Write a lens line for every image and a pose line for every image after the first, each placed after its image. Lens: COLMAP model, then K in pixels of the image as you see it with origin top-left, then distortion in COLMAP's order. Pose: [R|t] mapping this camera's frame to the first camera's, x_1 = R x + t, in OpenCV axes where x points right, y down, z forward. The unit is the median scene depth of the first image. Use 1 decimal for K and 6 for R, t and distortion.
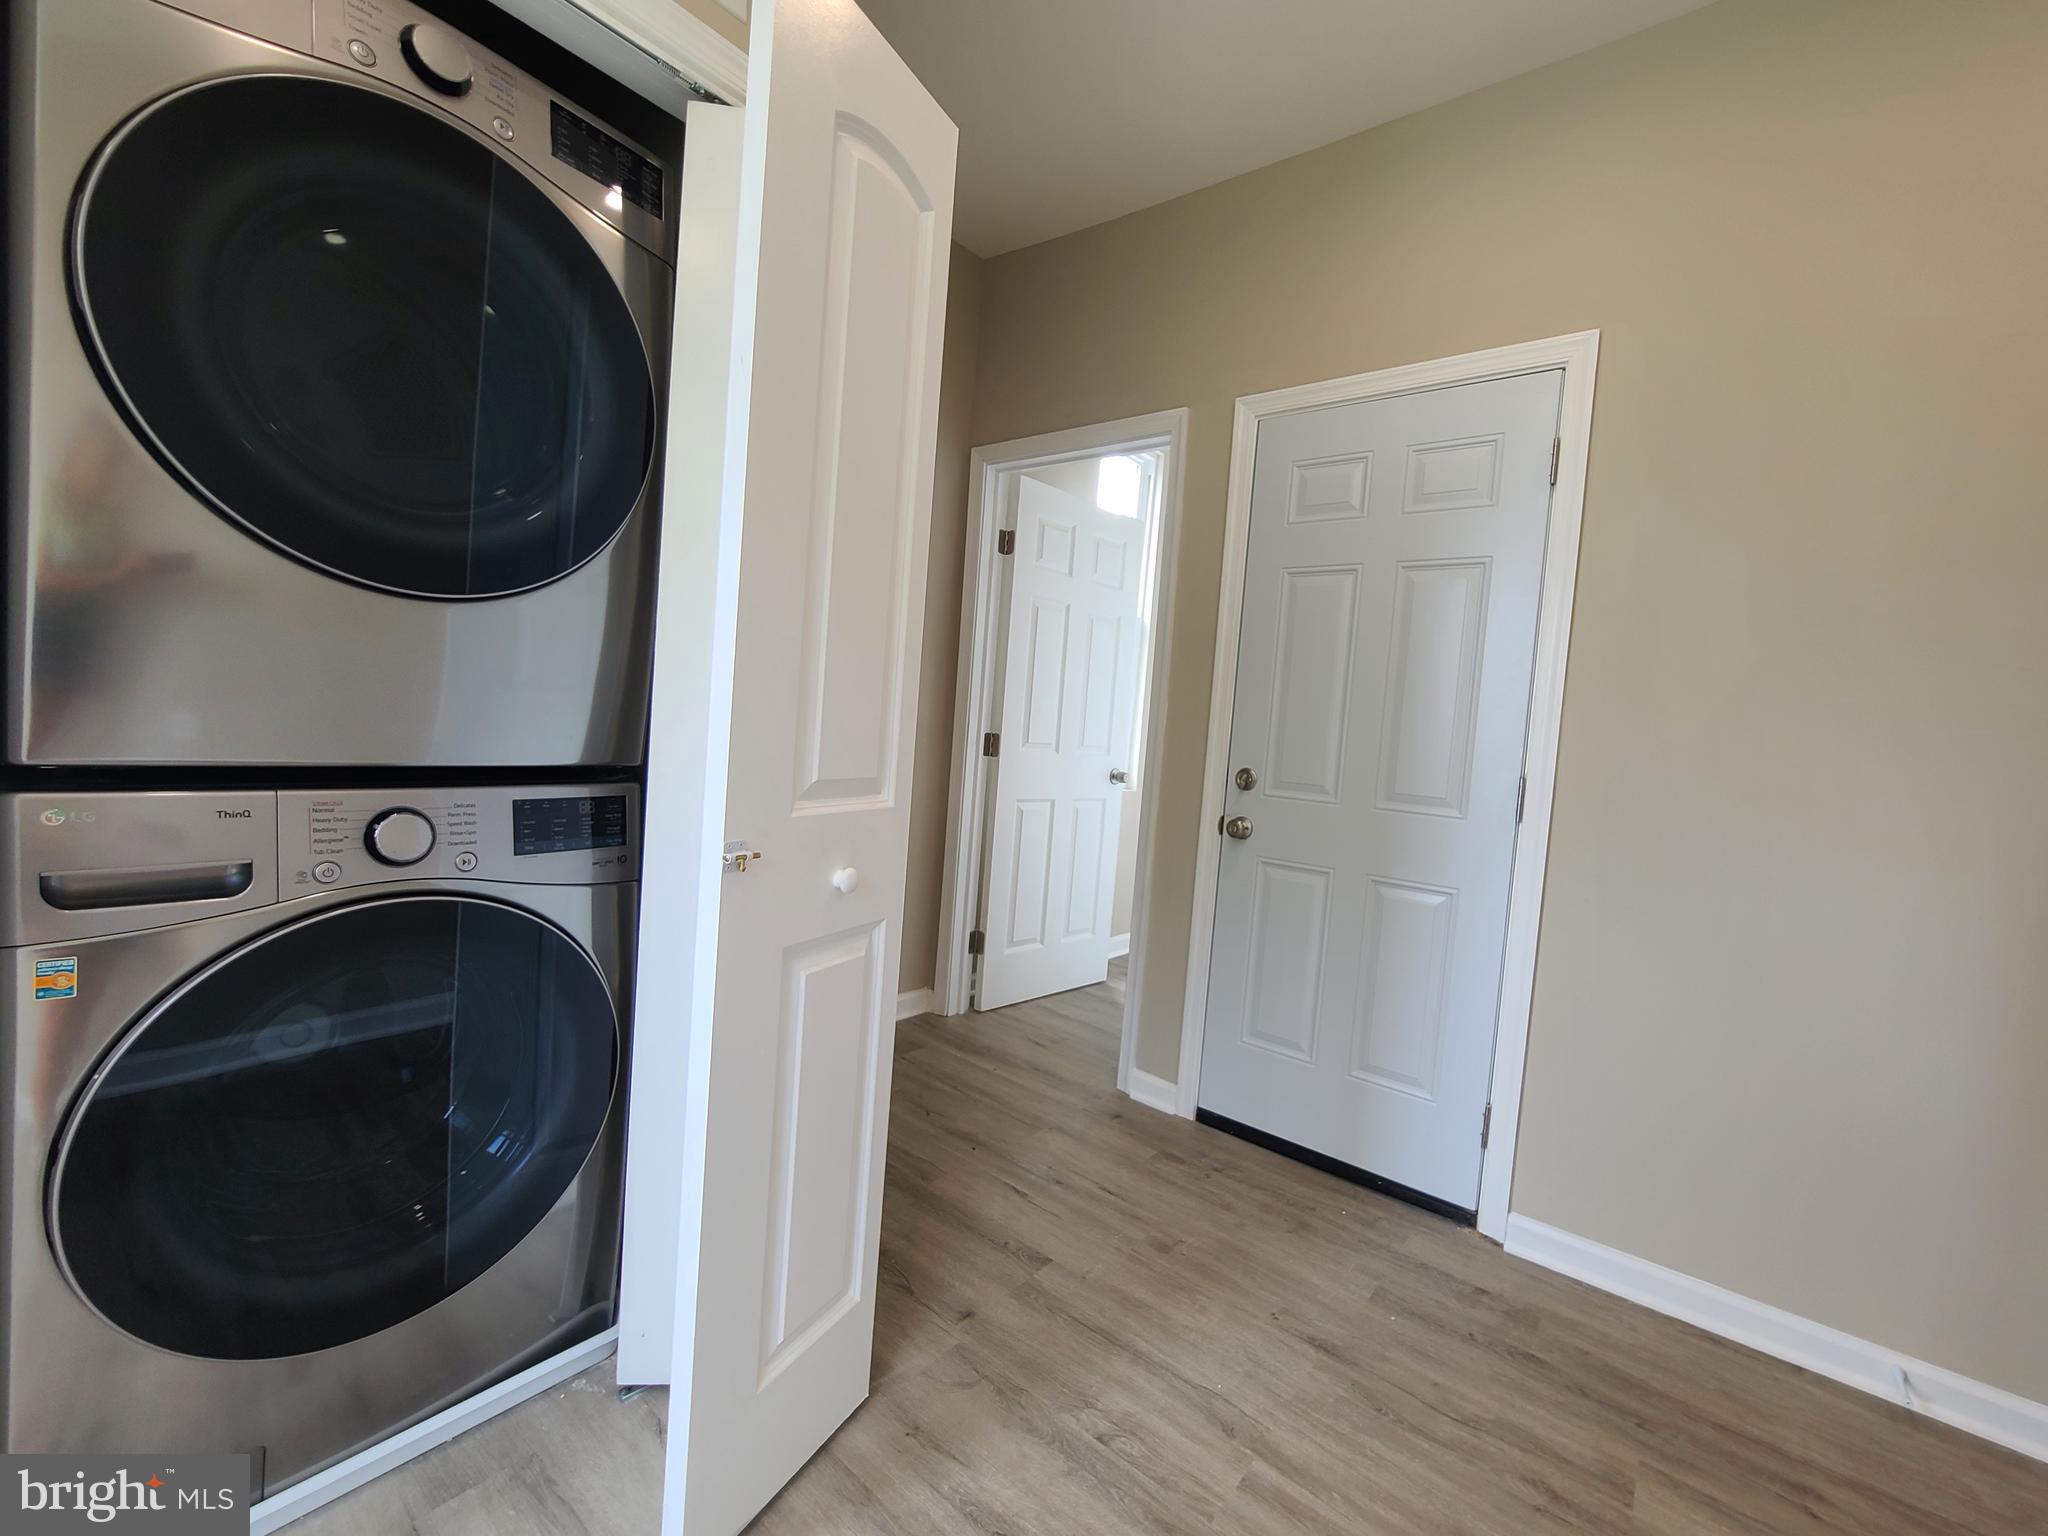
lens RADIAL K [[845.2, 0, 1040.9], [0, 845.2, 758.0], [0, 0, 1]] dist [-0.002429, 0.000711]
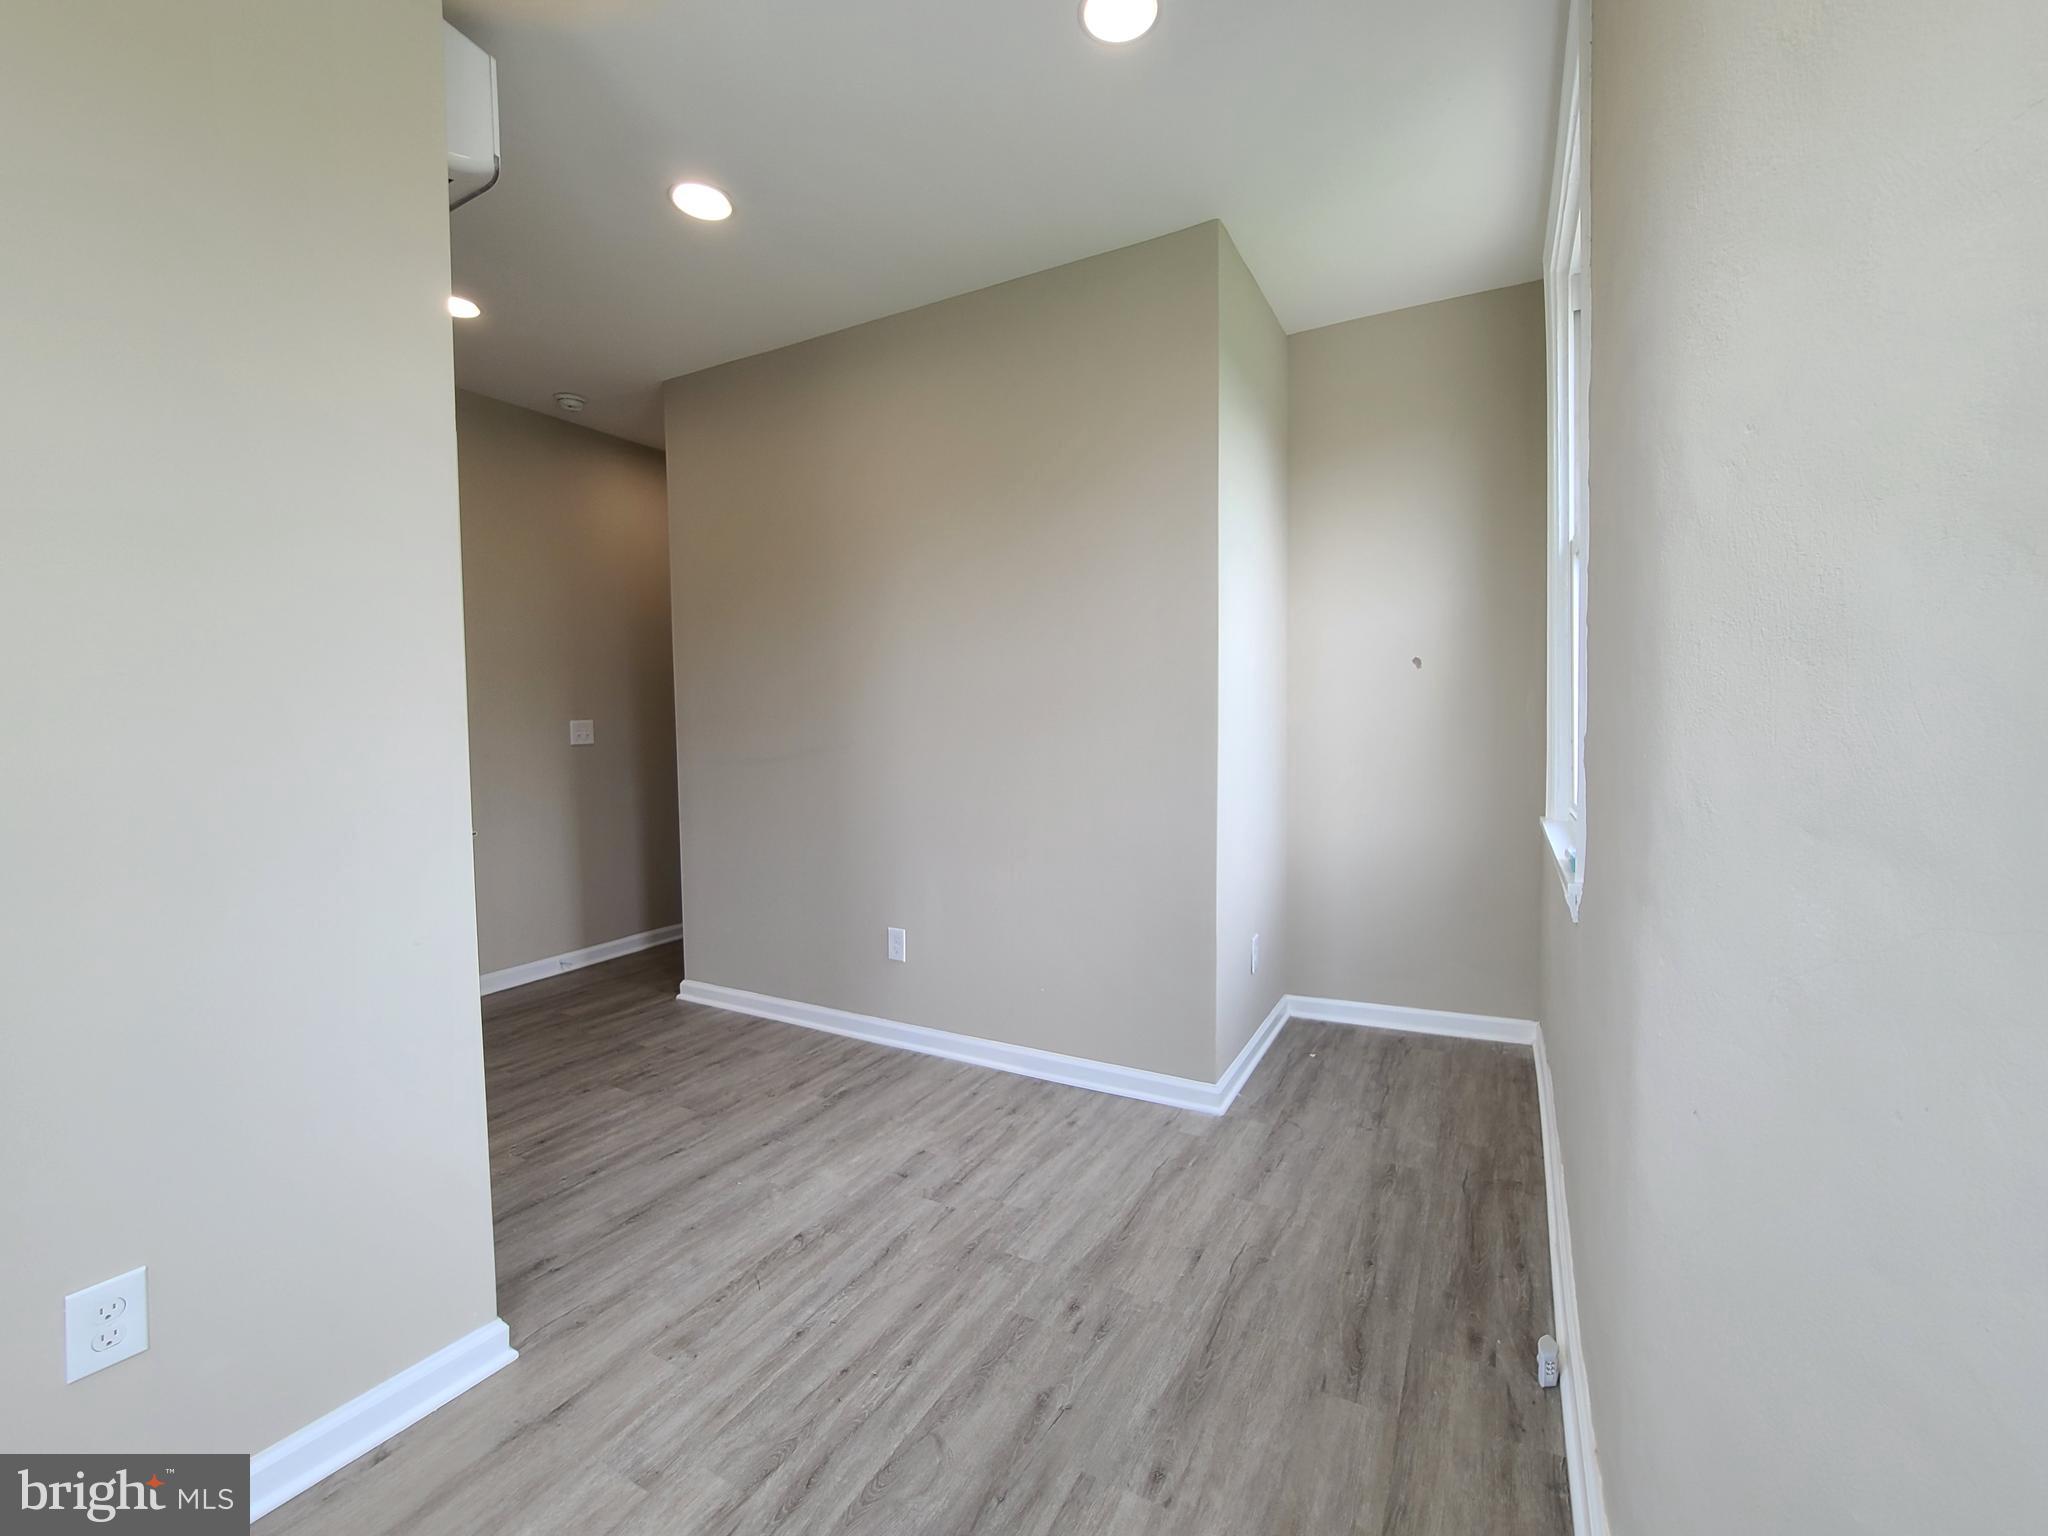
lens RADIAL K [[845.2, 0, 1040.9], [0, 845.2, 758.0], [0, 0, 1]] dist [-0.002429, 0.000711]
pose [[-0.184556, -0.123265, 0.975061, -2.026580], [0.042567, 0.990170, 0.133231, -0.230969], [-0.981900, 0.066094, -0.177495, -0.074586]]
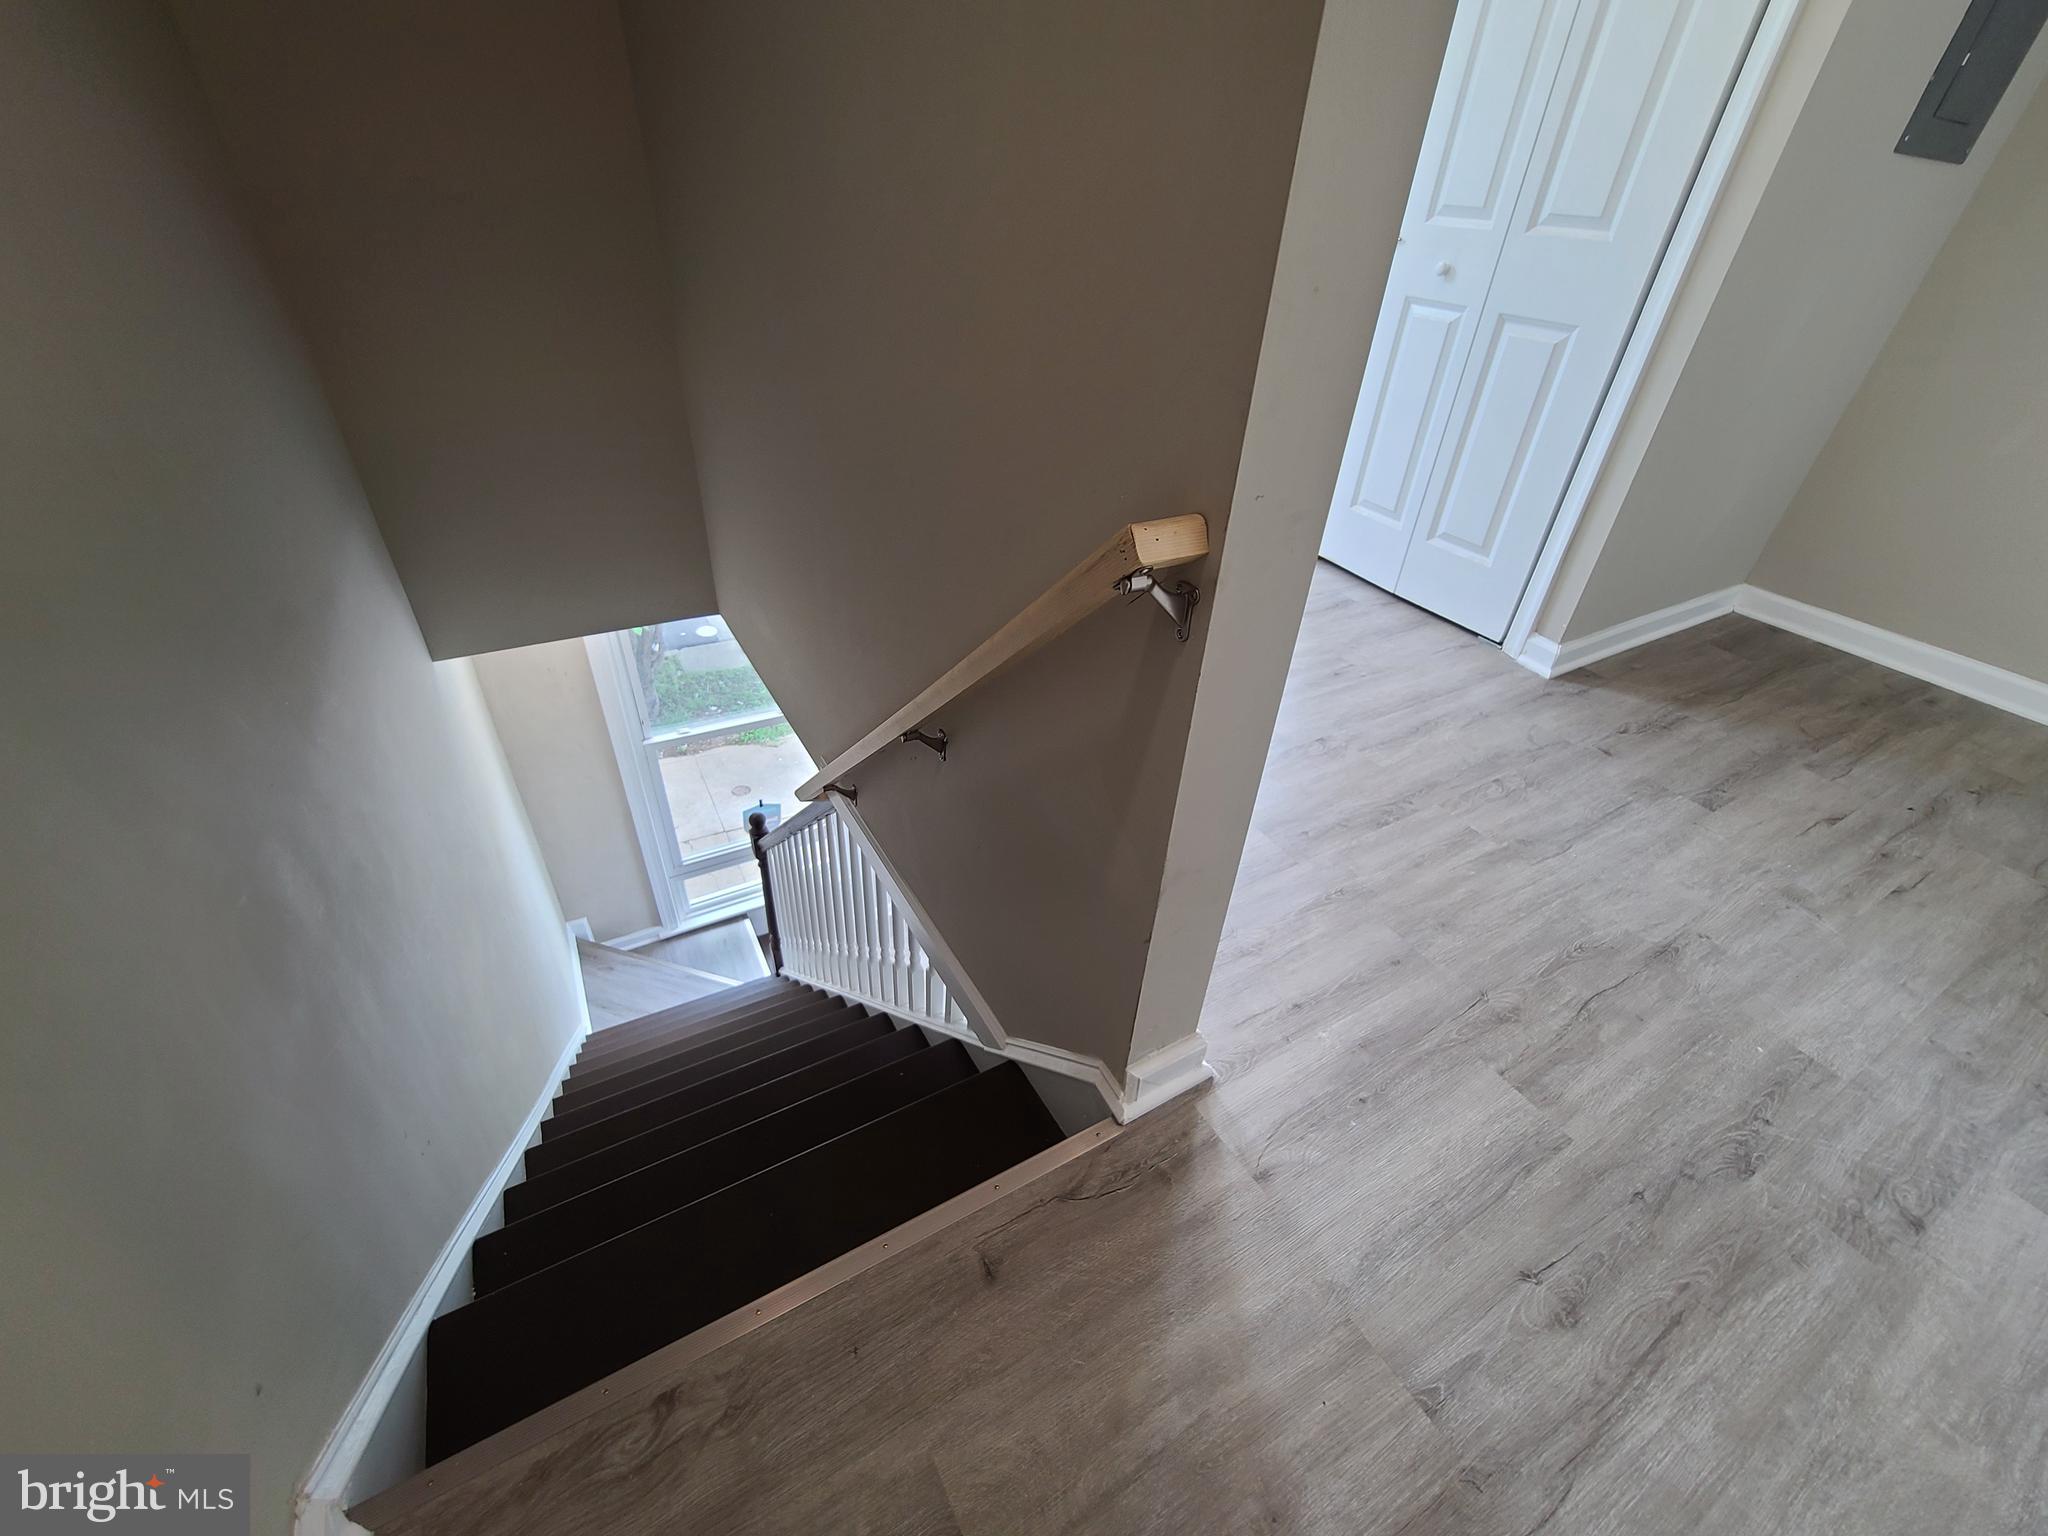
lens RADIAL K [[845.2, 0, 1040.9], [0, 845.2, 758.0], [0, 0, 1]] dist [-0.002429, 0.000711]
pose [[-0.335855, 0.461730, -0.820979, 1.381143], [-0.131167, 0.840189, 0.526192, 0.149608], [0.932736, 0.284410, -0.221618, 0.585706]]
